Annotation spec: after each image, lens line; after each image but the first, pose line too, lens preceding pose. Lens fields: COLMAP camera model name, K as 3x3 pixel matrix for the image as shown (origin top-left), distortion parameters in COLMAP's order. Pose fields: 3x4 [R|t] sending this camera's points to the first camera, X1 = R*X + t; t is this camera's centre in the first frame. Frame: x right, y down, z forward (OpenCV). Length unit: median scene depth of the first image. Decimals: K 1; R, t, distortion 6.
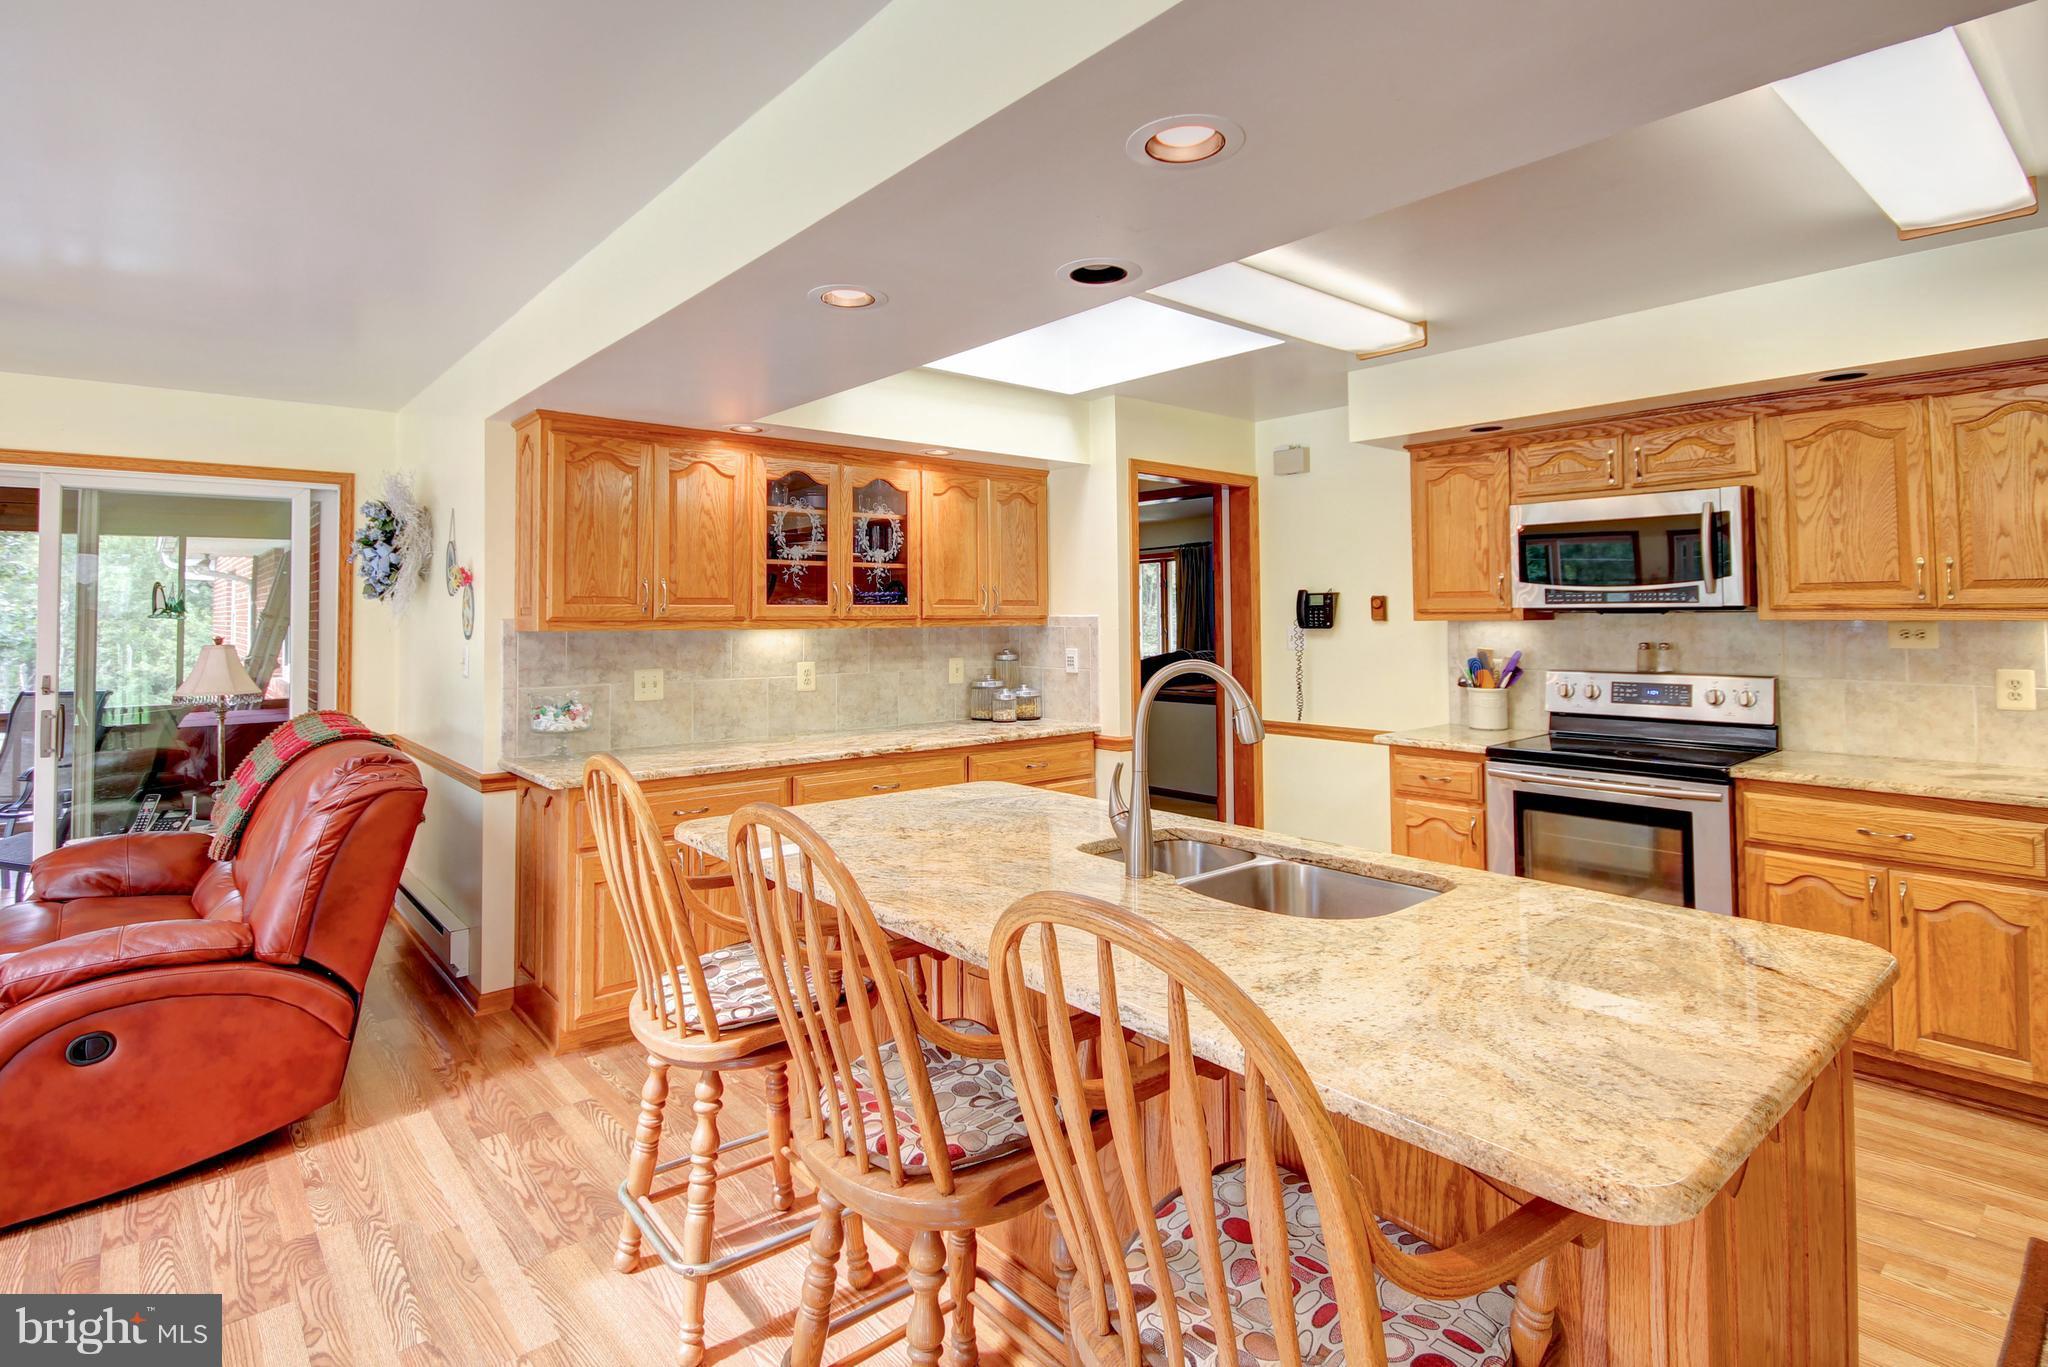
lens RADIAL K [[987.3, 0, 986.8], [0, 987.3, 592.3], [0, 0, 1]] dist [0.000560, 0.000215]
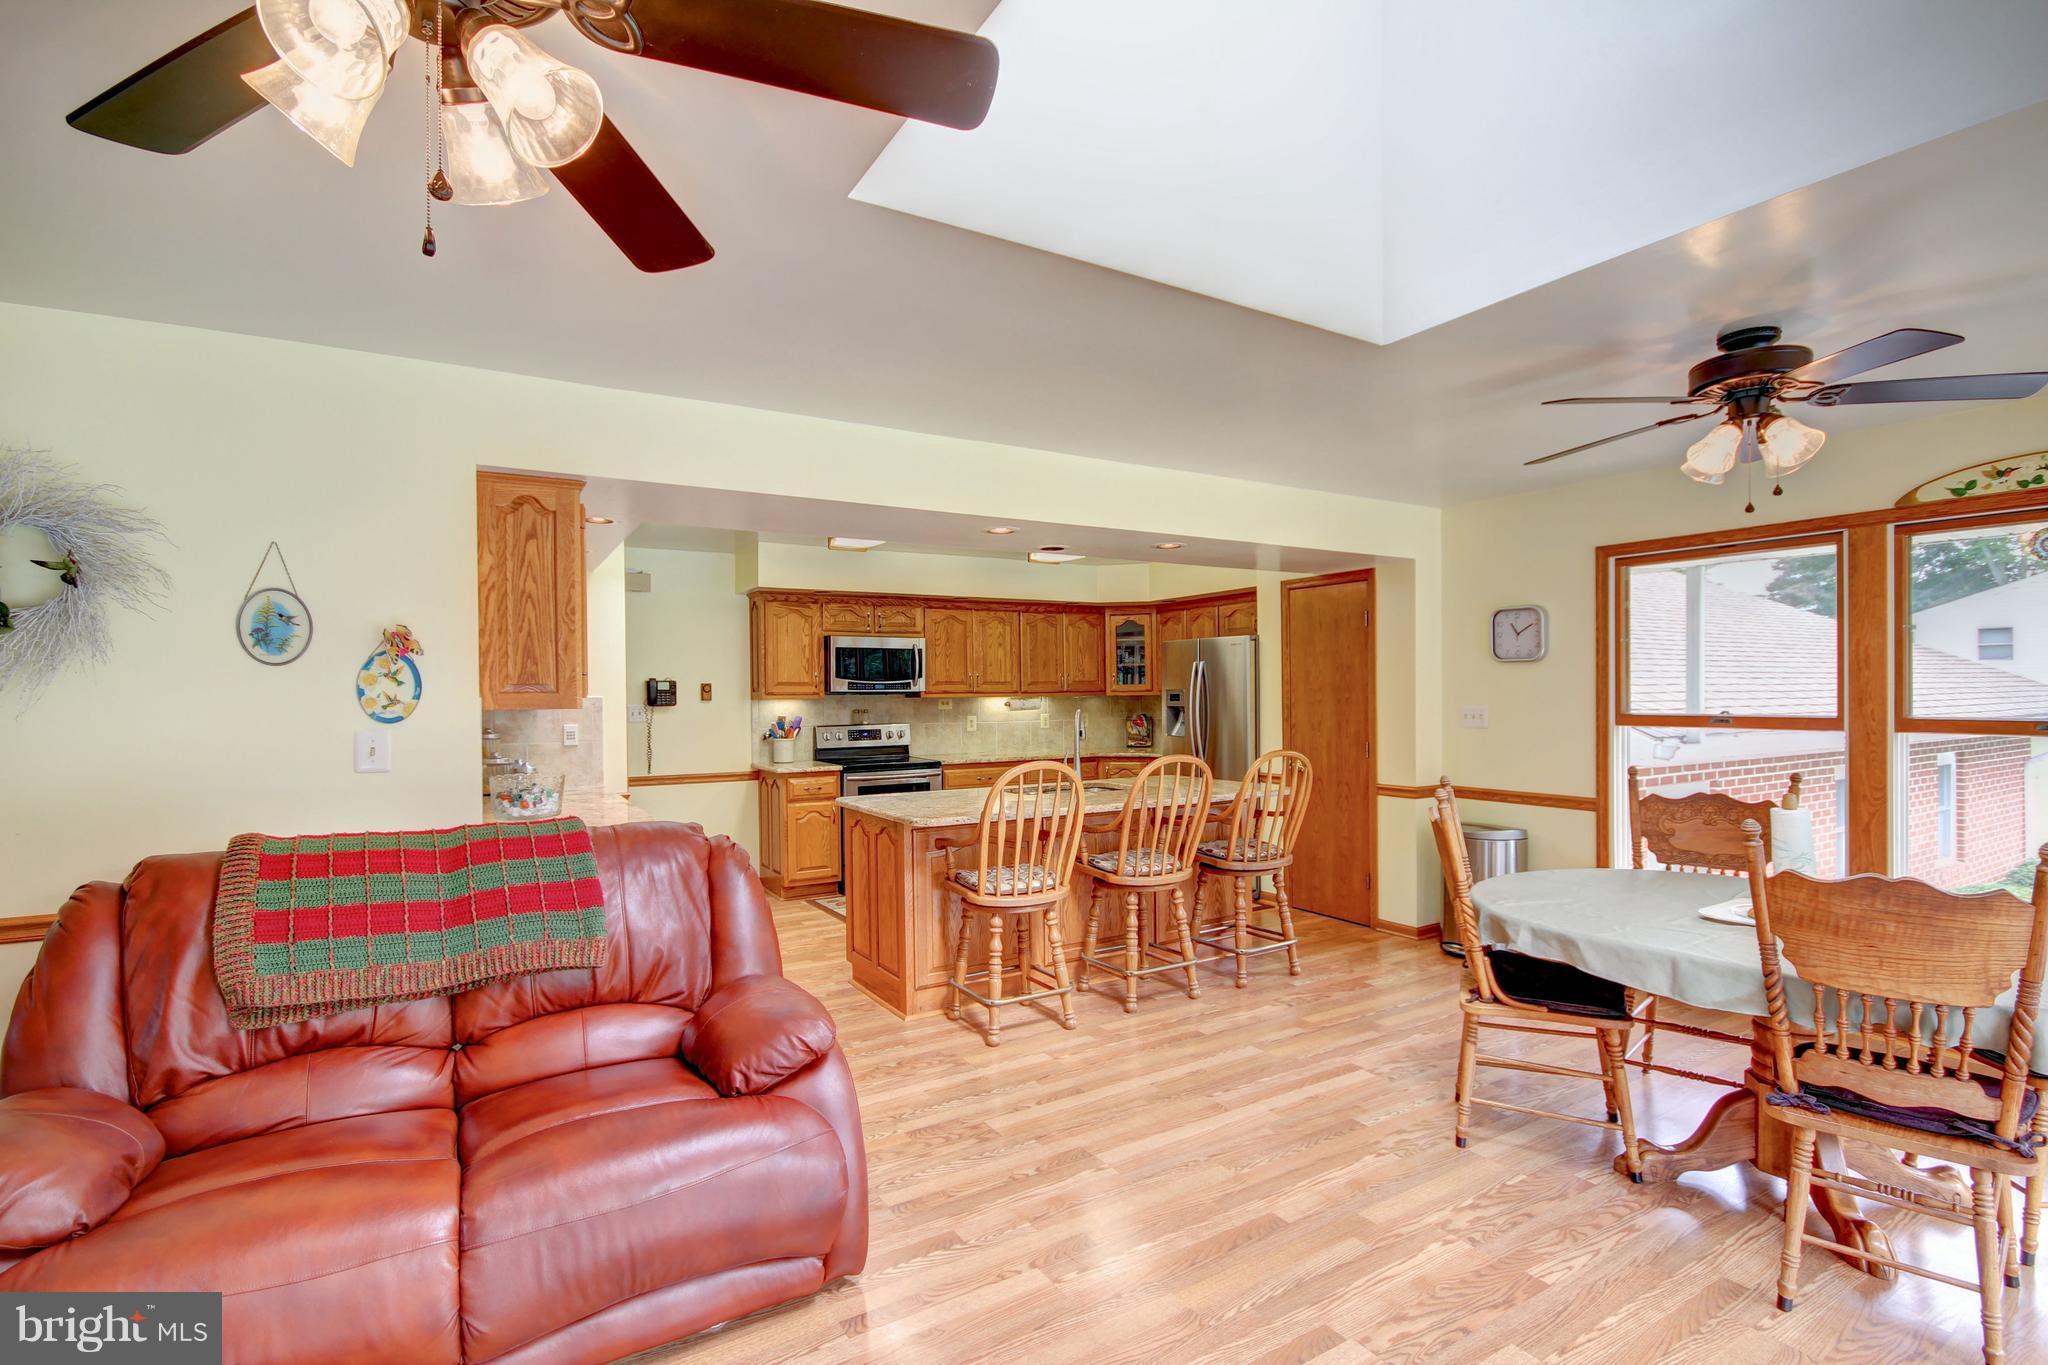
lens RADIAL K [[950.1, 0, 1018.6], [0, 950.1, 703.4], [0, 0, 1]] dist [0.001635, 0.000360]
pose [[0.159117, -0.002116, 0.987257, -1.221366], [-0.012623, 0.999912, 0.004177, 0.027446], [-0.987179, -0.013127, 0.159077, 0.398529]]
